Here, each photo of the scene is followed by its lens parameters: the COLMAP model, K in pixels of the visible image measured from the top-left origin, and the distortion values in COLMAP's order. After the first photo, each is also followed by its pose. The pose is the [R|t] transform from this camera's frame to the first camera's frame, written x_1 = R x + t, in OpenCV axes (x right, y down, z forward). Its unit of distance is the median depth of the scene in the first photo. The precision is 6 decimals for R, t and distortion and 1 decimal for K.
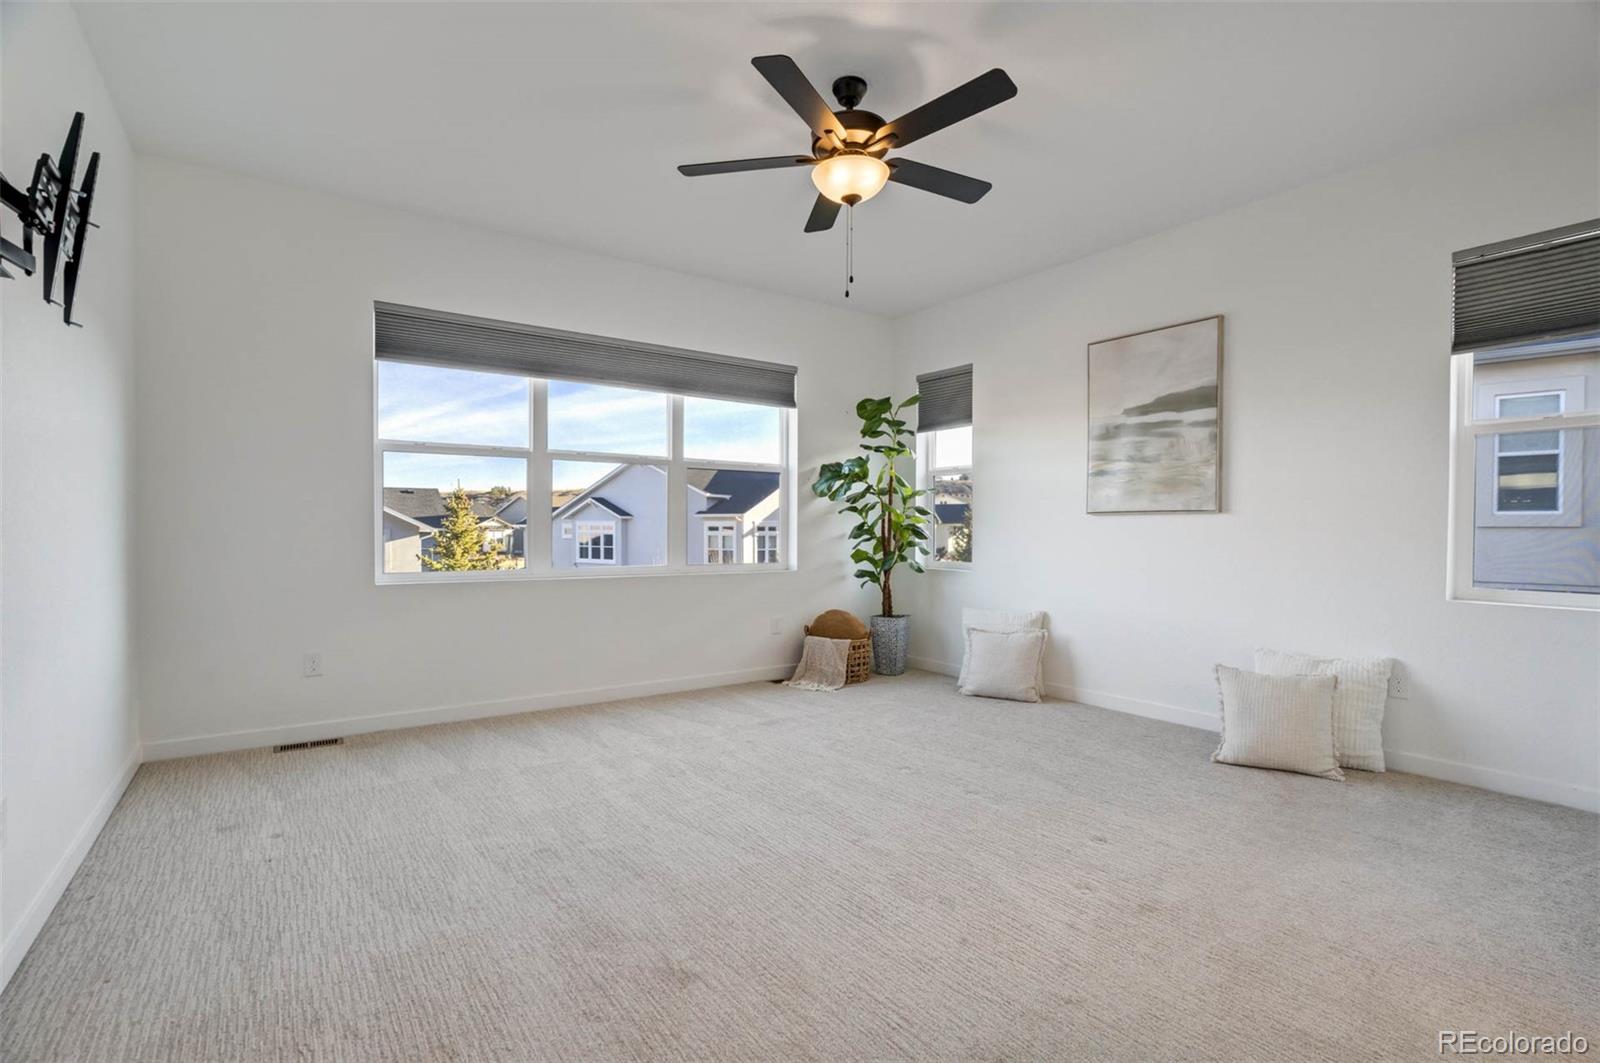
lens RADIAL K [[754.4, 0, 804.2], [0, 754.4, 547.3], [0, 0, 1]] dist [-0.000721, 0.000014]
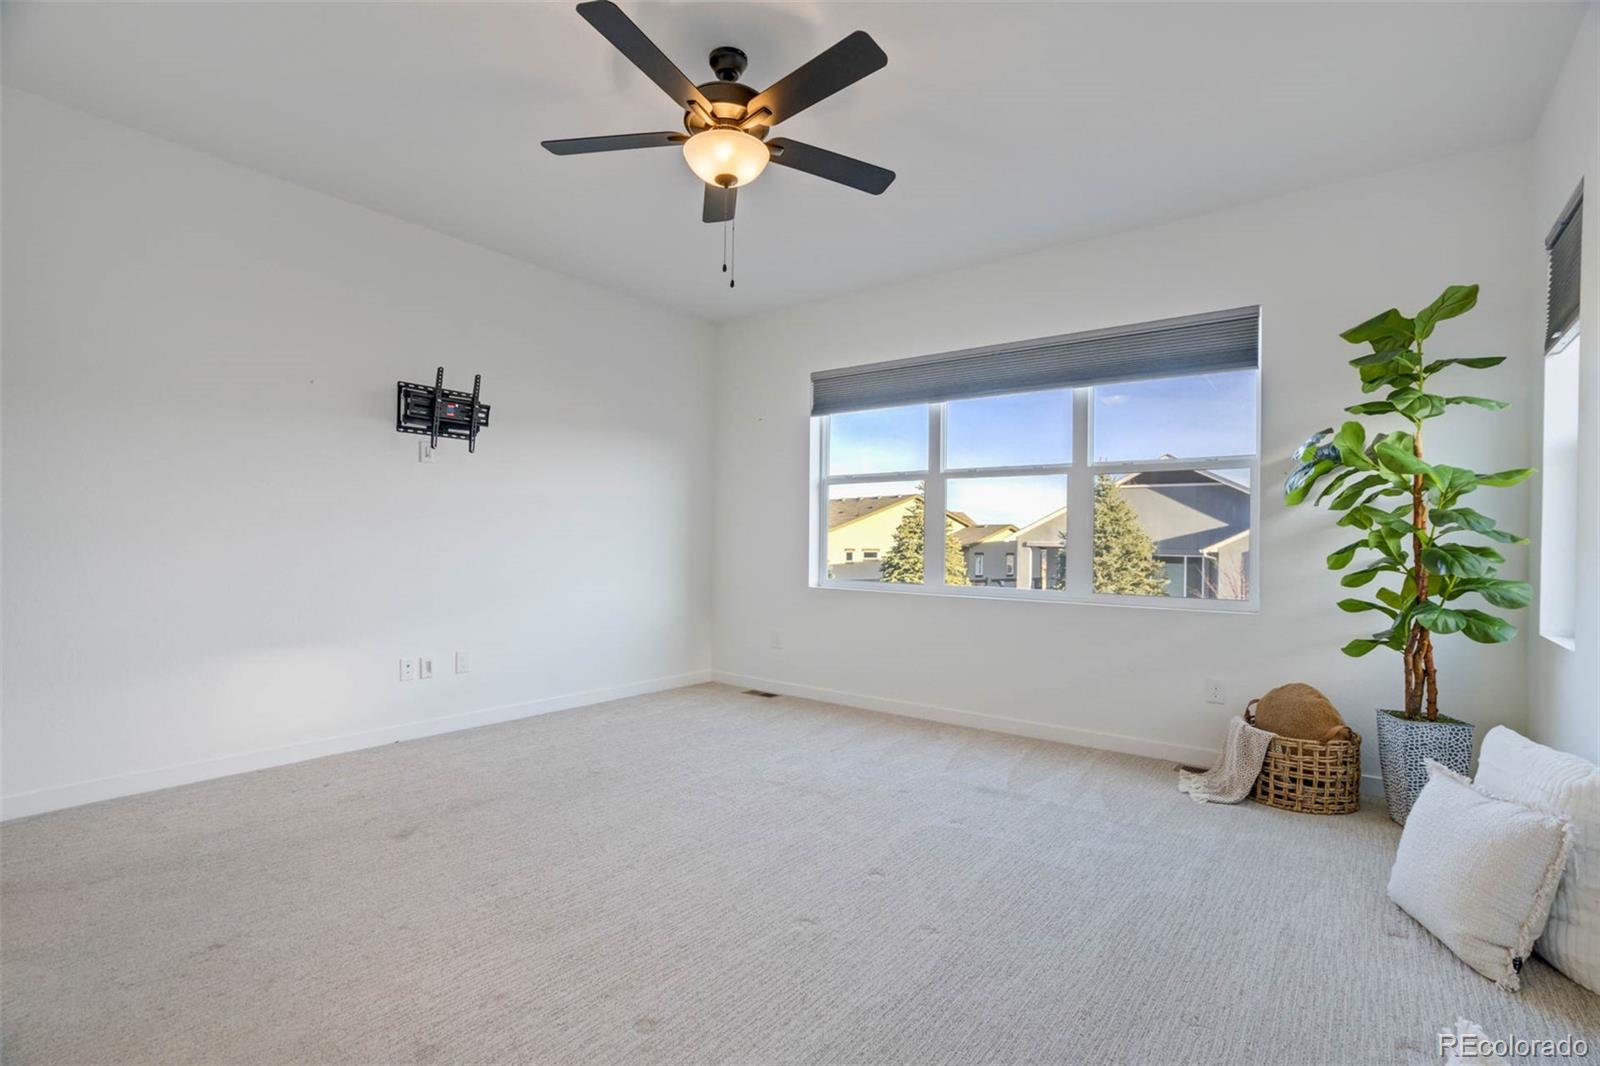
lens RADIAL K [[754.4, 0, 804.2], [0, 754.4, 548.8], [0, 0, 1]] dist [-0.000721, 0.000014]
pose [[0.288965, 0.012967, -0.957252, 0.625971], [-0.032522, 0.999464, 0.003722, -0.019320], [0.956787, 0.030056, 0.289232, 0.543785]]
